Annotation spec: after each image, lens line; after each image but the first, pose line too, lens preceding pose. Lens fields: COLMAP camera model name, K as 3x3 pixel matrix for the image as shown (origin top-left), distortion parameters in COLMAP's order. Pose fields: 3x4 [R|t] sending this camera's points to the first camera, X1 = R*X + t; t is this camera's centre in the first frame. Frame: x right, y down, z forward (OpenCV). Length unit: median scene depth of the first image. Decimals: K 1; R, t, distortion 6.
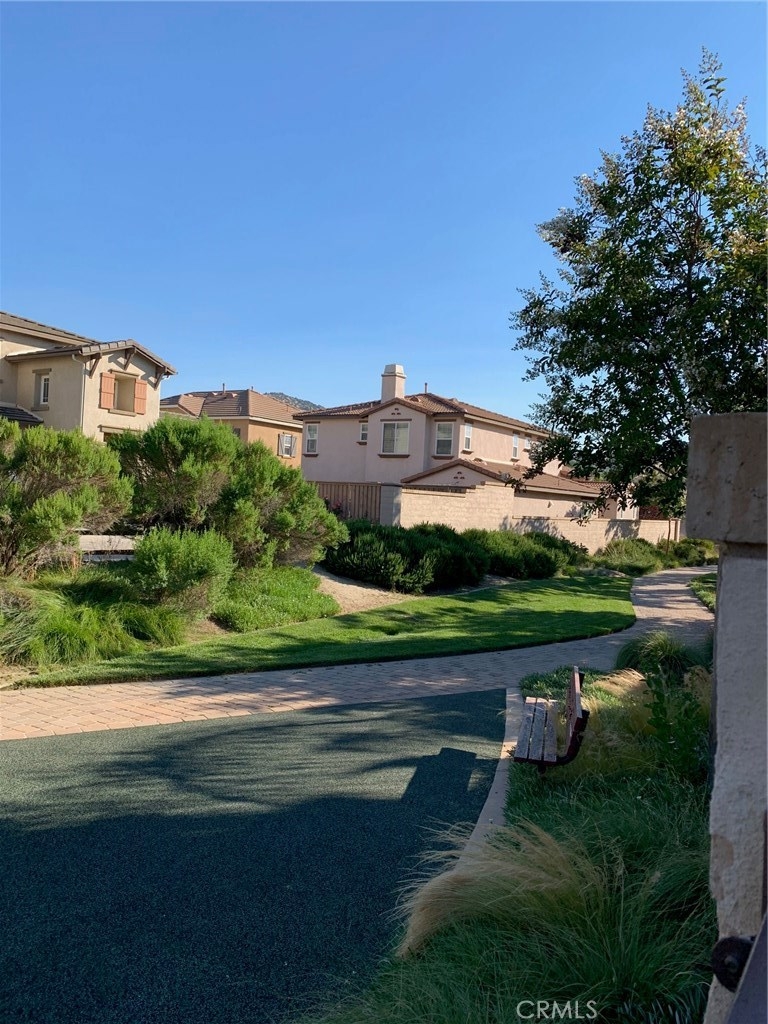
lens RADIAL K [[783.3, 0, 381.5], [0, 783.3, 511.8], [0, 0, 1]] dist [0.042699, -0.049803]
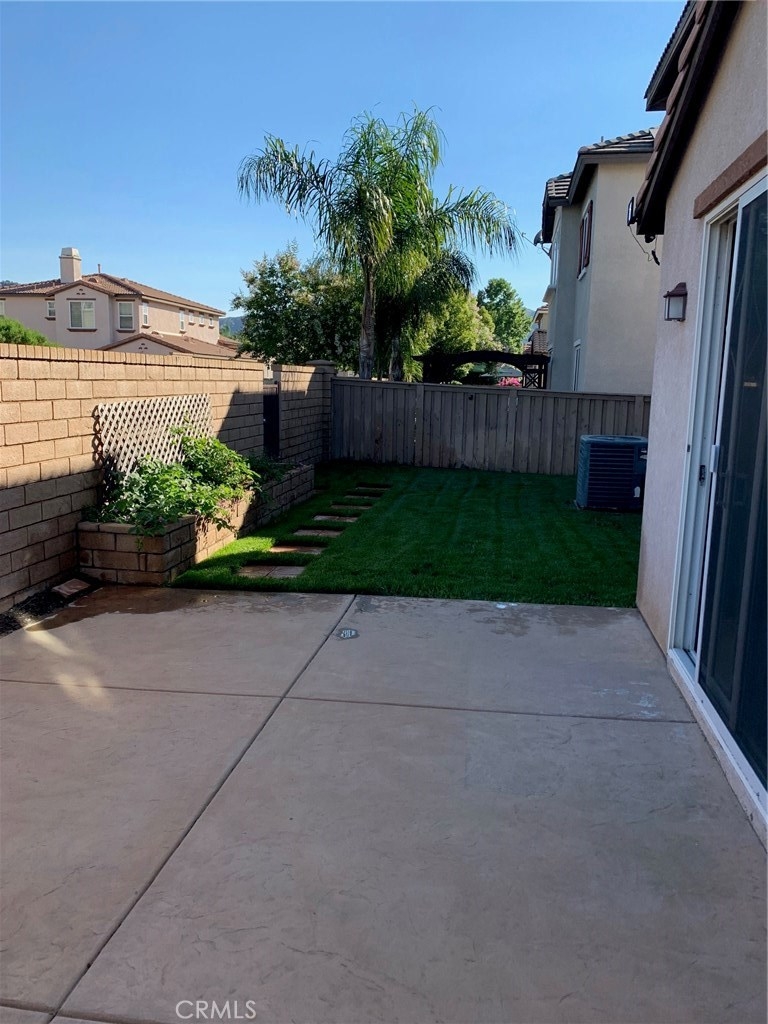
lens RADIAL K [[783.3, 0, 381.7], [0, 783.3, 506.7], [0, 0, 1]] dist [0.042699, -0.049803]
pose [[0.904397, -0.102069, 0.414304, -0.095070], [0.032038, 0.984471, 0.172602, 0.000937], [-0.425487, -0.142827, 0.893622, -0.302730]]
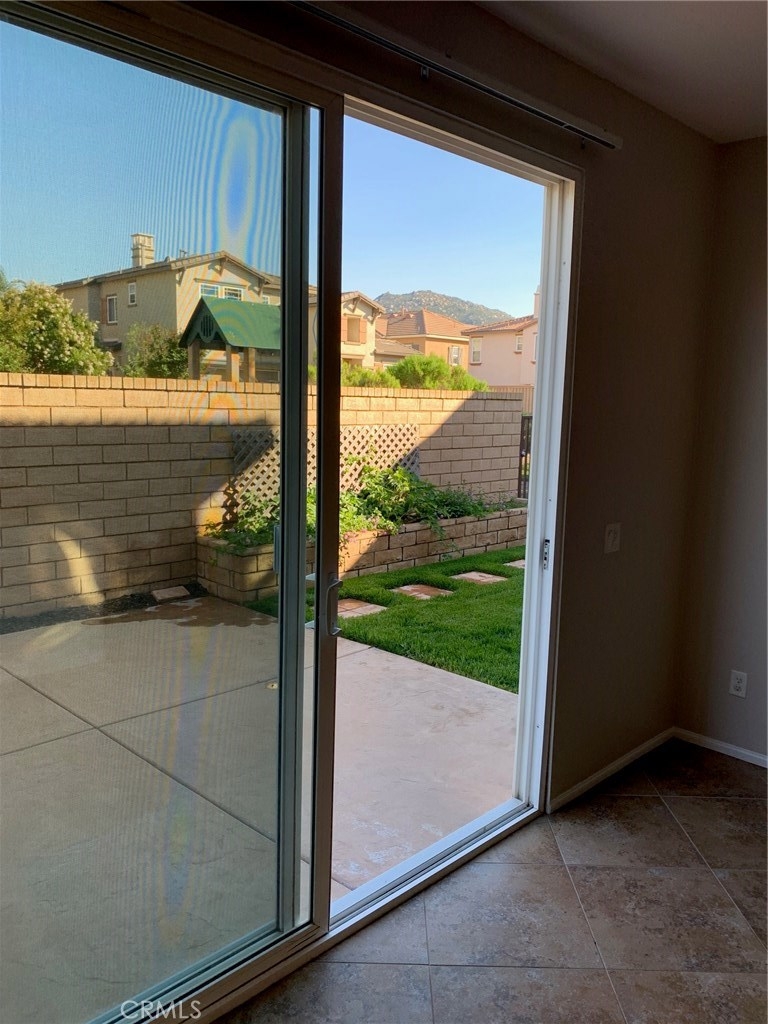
lens RADIAL K [[783.3, 0, 376.1], [0, 783.3, 522.0], [0, 0, 1]] dist [0.042699, -0.049803]
pose [[0.980759, 0.002399, -0.195208, -0.001348], [0.024544, 0.990475, 0.135487, 0.003891], [0.193674, -0.137671, 0.971358, -0.296736]]
